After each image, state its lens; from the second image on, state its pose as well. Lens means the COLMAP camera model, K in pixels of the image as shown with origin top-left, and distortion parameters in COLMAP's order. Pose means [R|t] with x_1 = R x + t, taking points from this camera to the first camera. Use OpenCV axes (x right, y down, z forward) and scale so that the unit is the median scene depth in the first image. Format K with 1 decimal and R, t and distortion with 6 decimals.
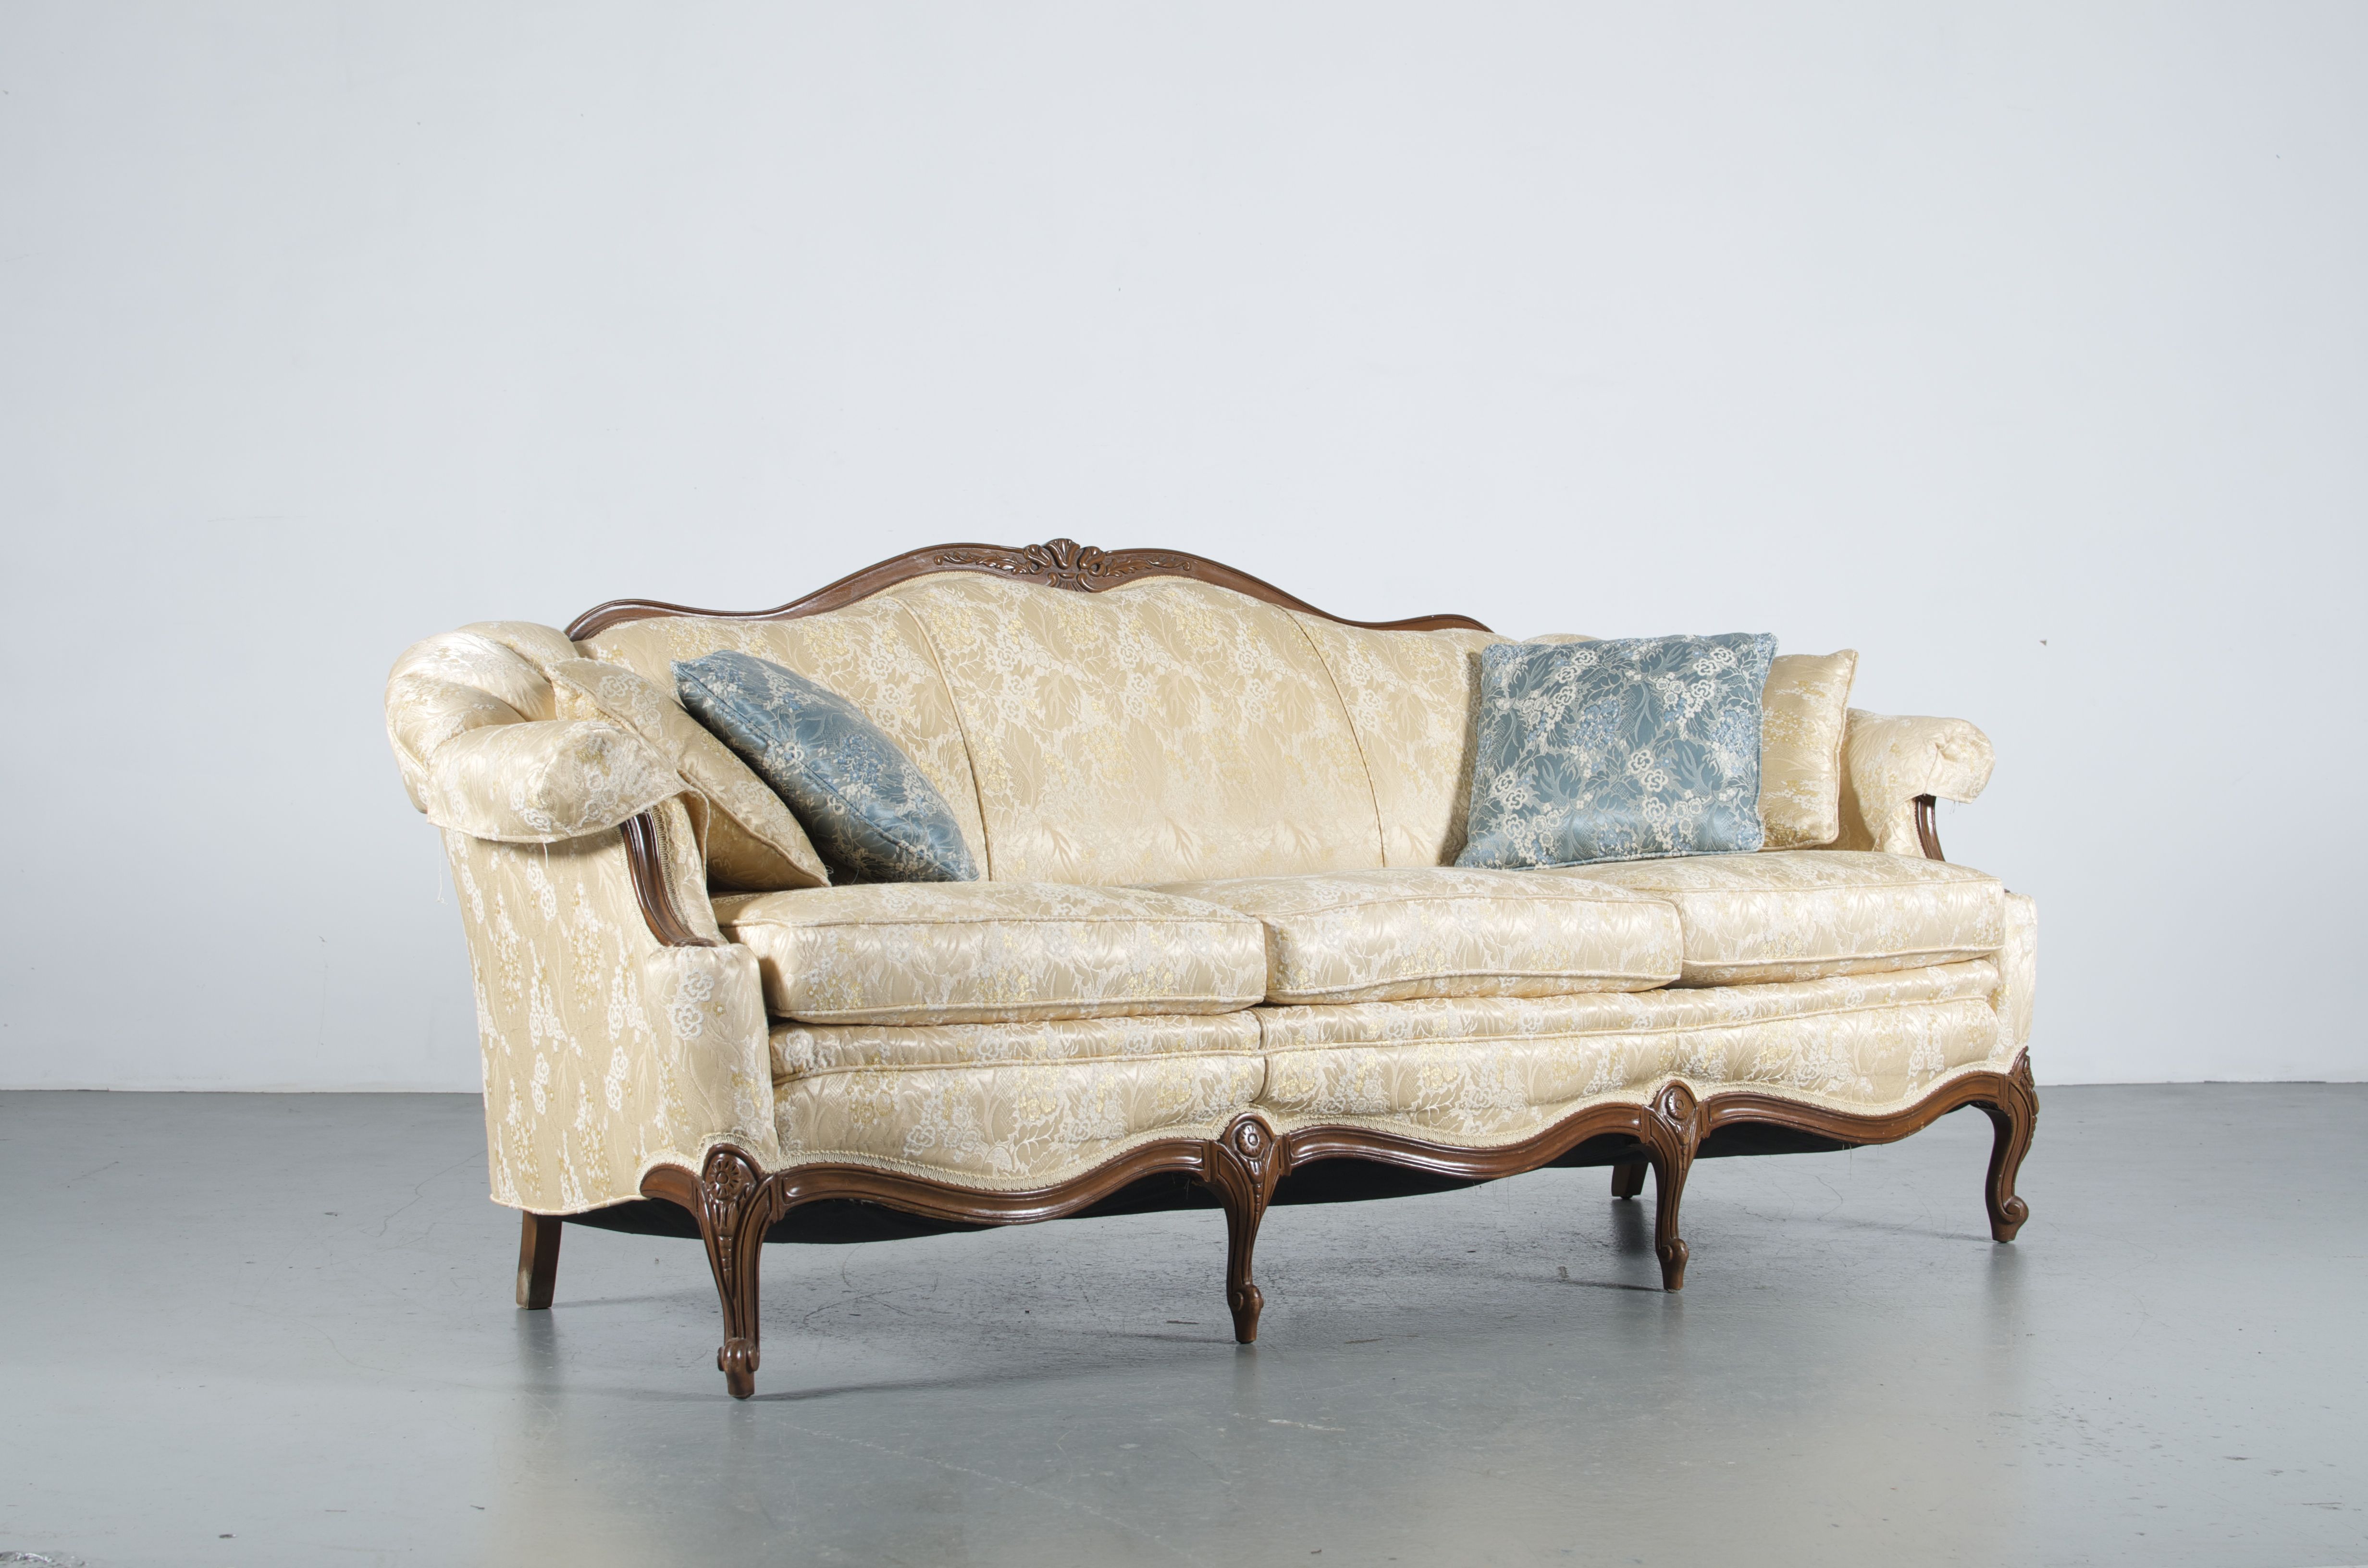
lens RADIAL K [[3652.2, 0, 1183.2], [0, 3652.2, 796.9], [0, 0, 1]] dist [-0.176143, 0.000000]
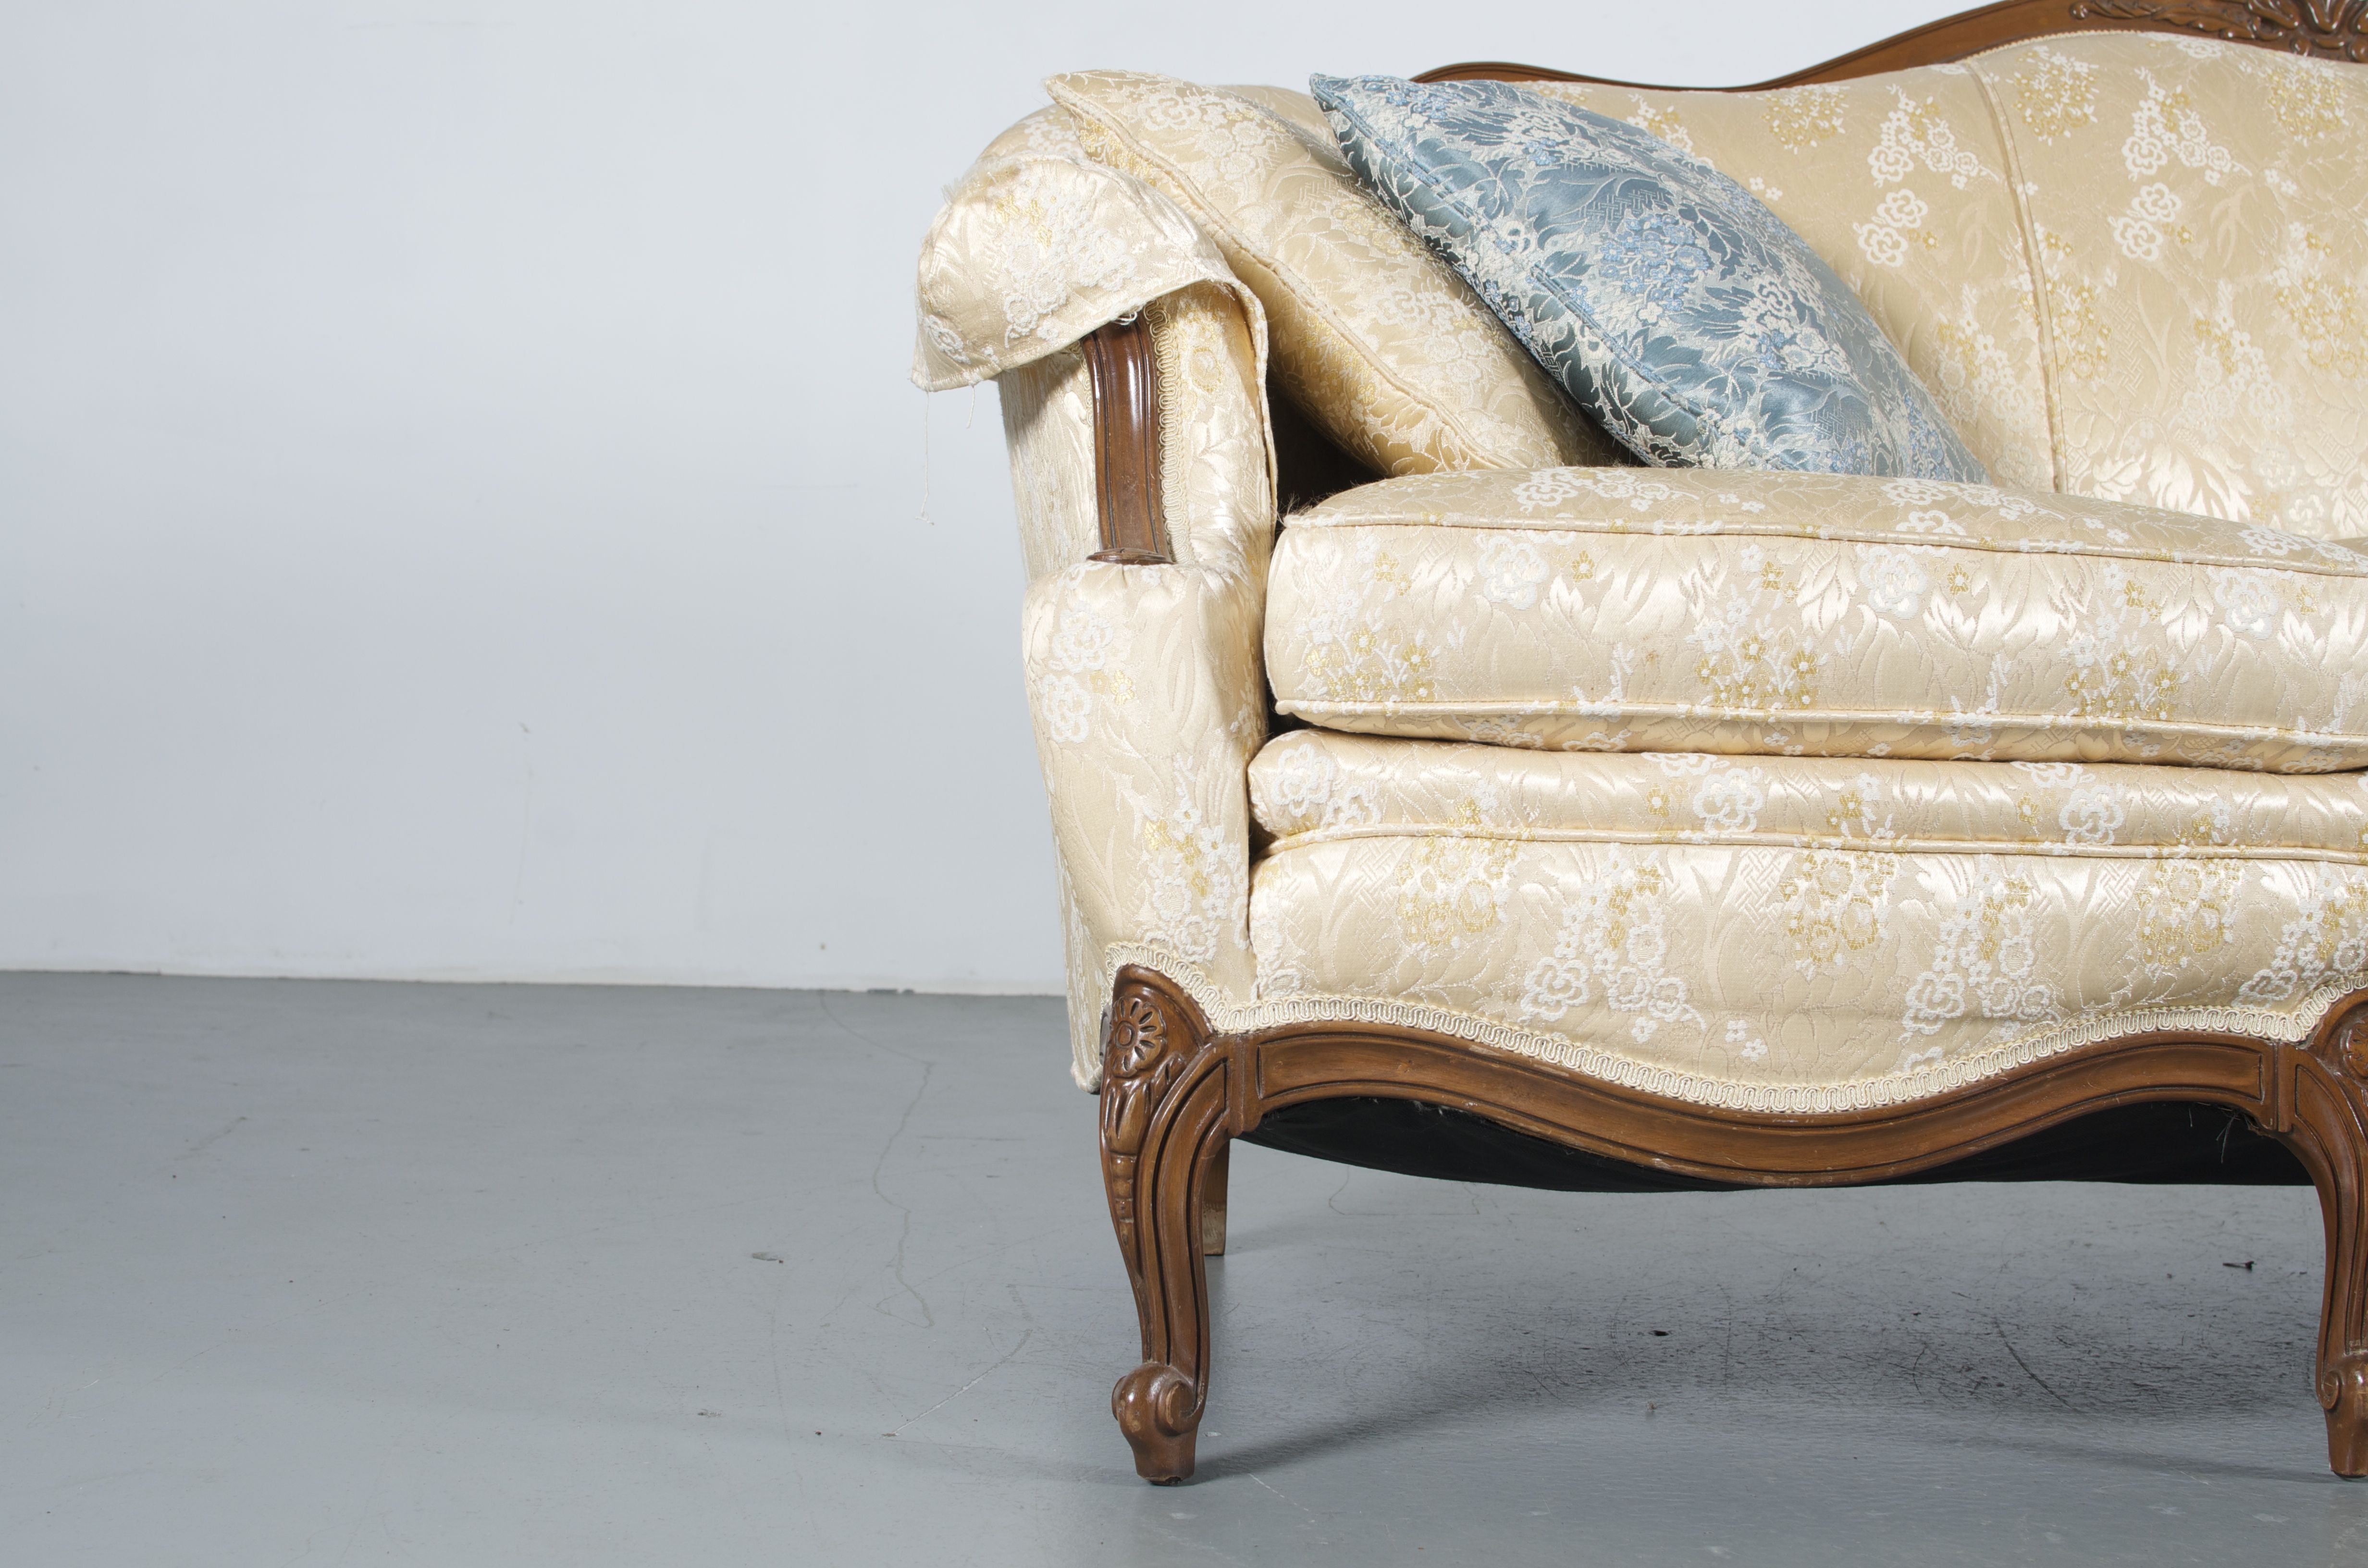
lens RADIAL K [[3652.2, 0, 1176.9], [0, 3652.2, 783.1], [0, 0, 1]] dist [-0.176143, 0.000000]
pose [[0.867303, 0.040957, -0.496092, 0.102334], [-0.028743, 0.999067, 0.032231, 0.045874], [0.496949, -0.013695, 0.867671, 0.484896]]
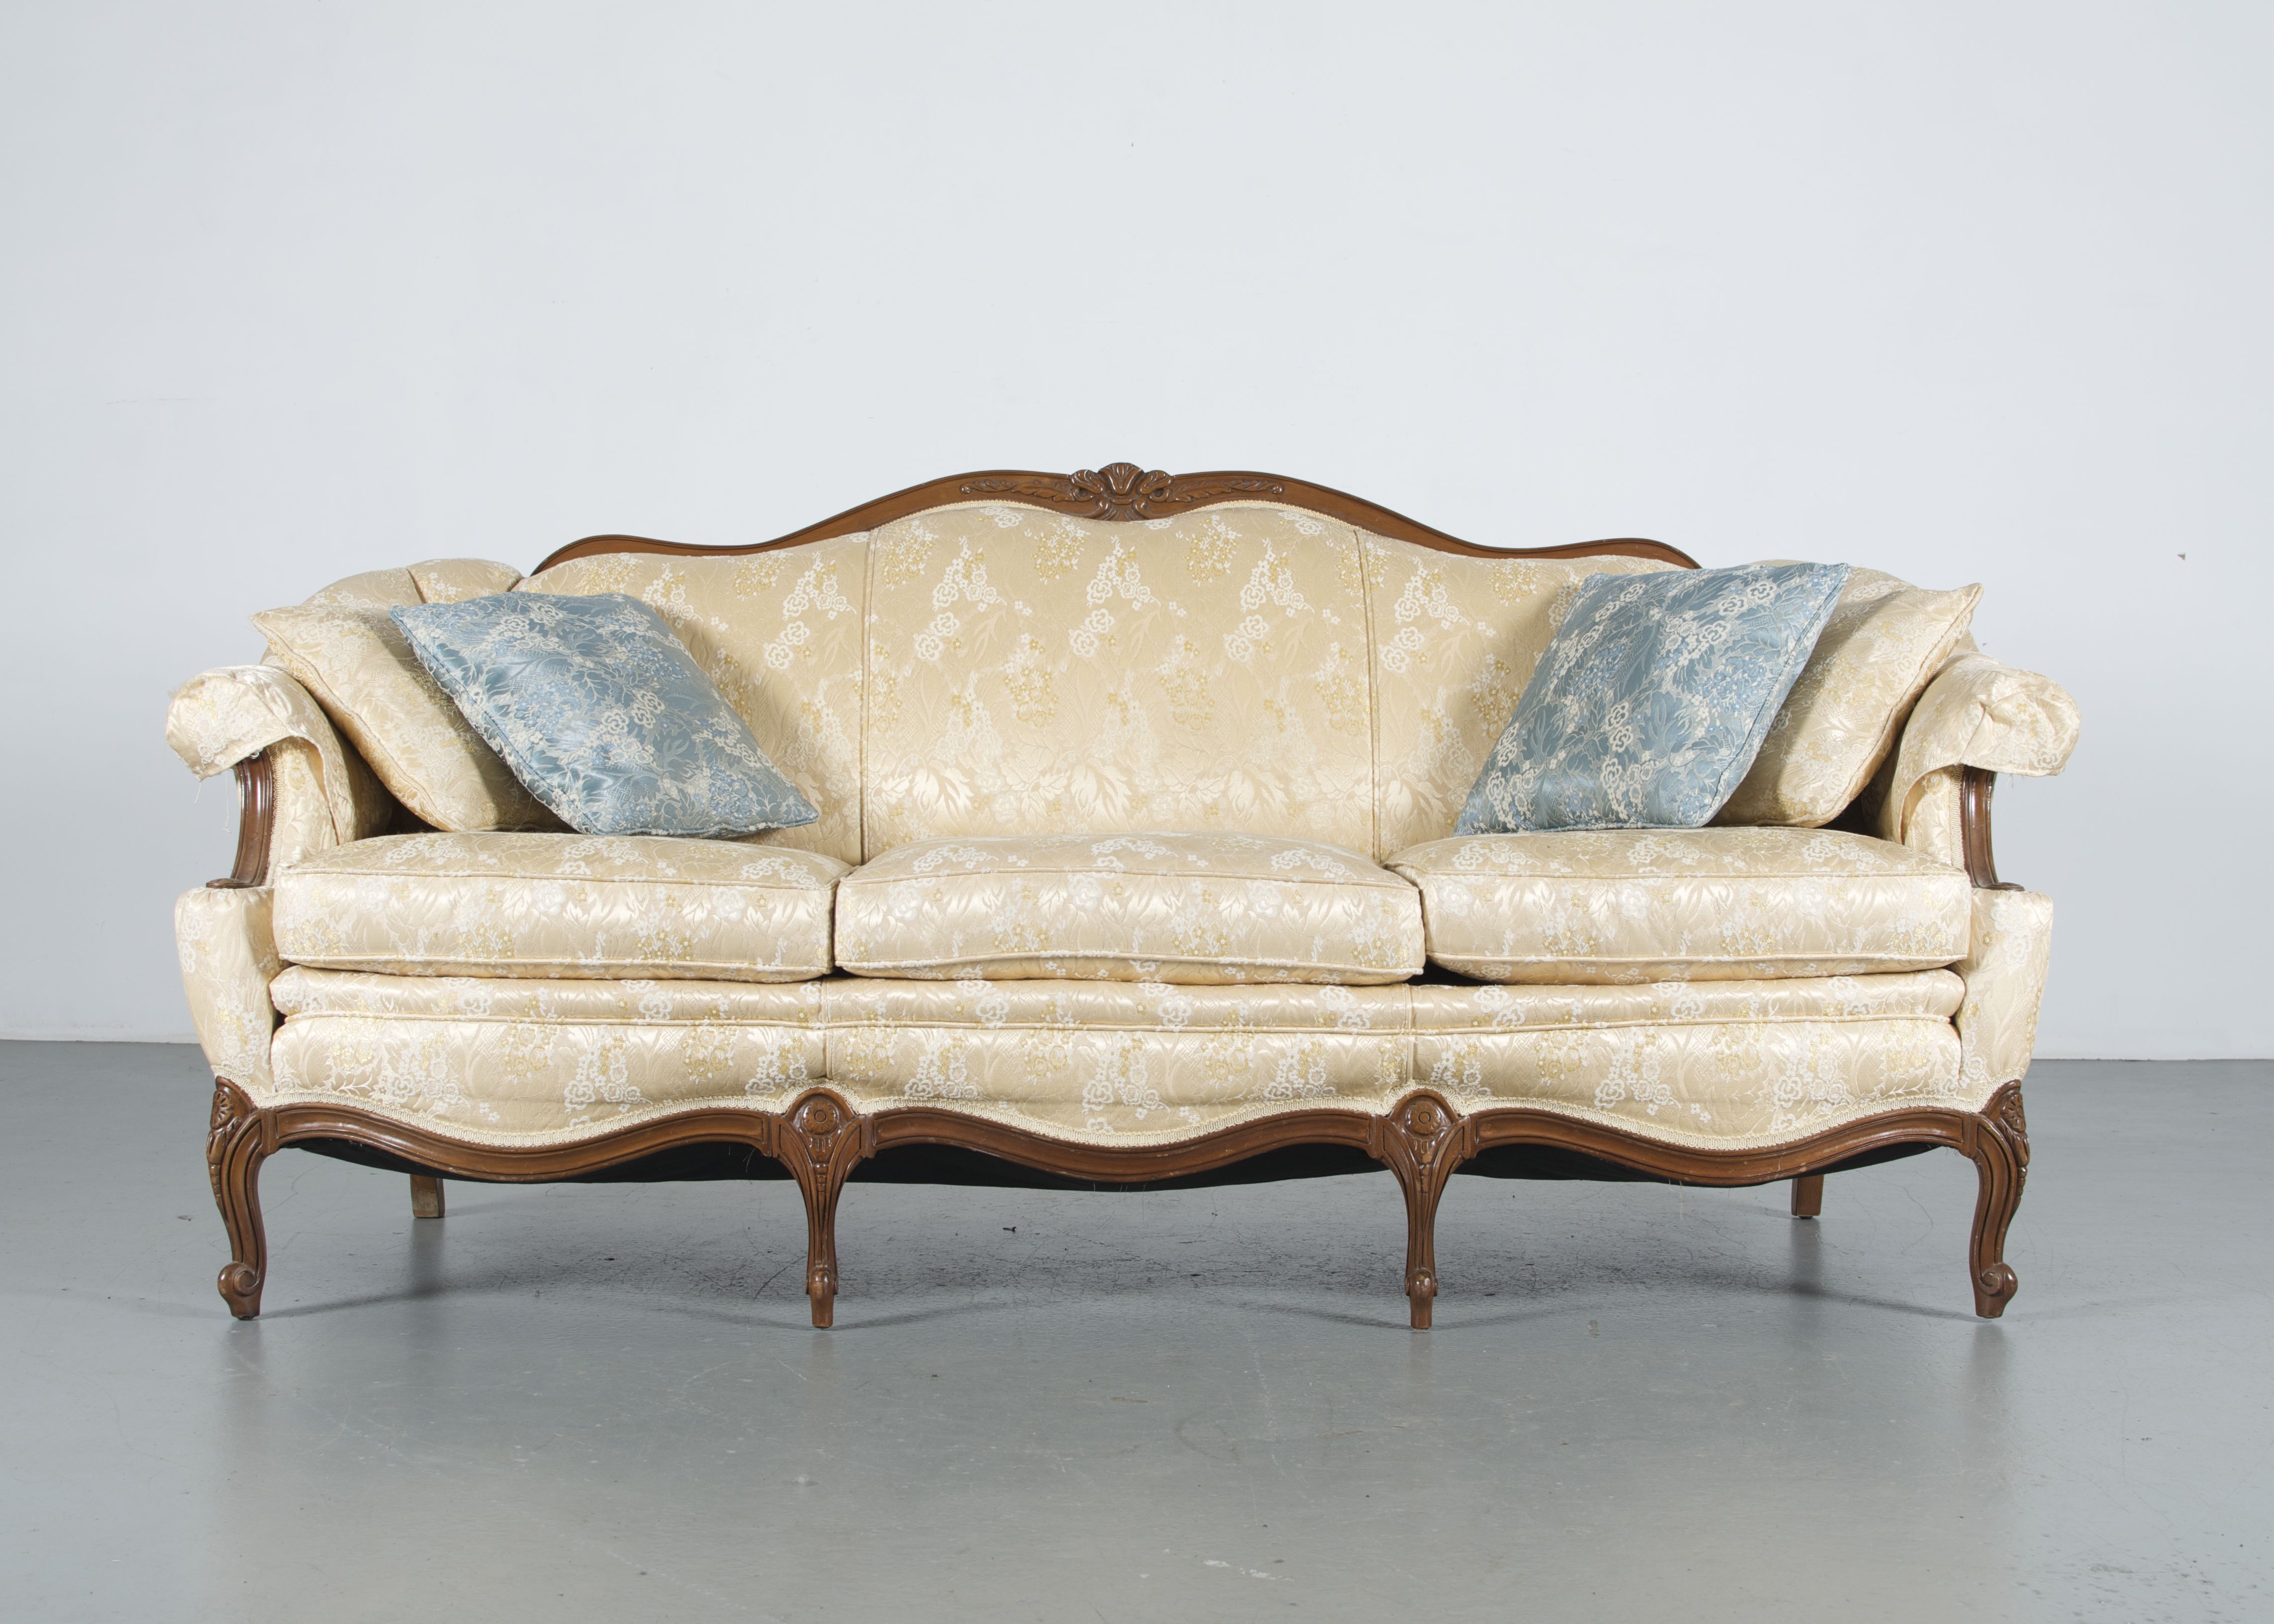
lens RADIAL K [[3803.1, 0, 1155.0], [0, 3803.1, 815.1], [0, 0, 1]] dist [-0.184870, 0.000000]
pose [[0.832995, 0.039492, -0.551869, 0.581382], [-0.015612, 0.998730, 0.047906, -0.030232], [0.553060, -0.031290, 0.832554, 0.210360]]
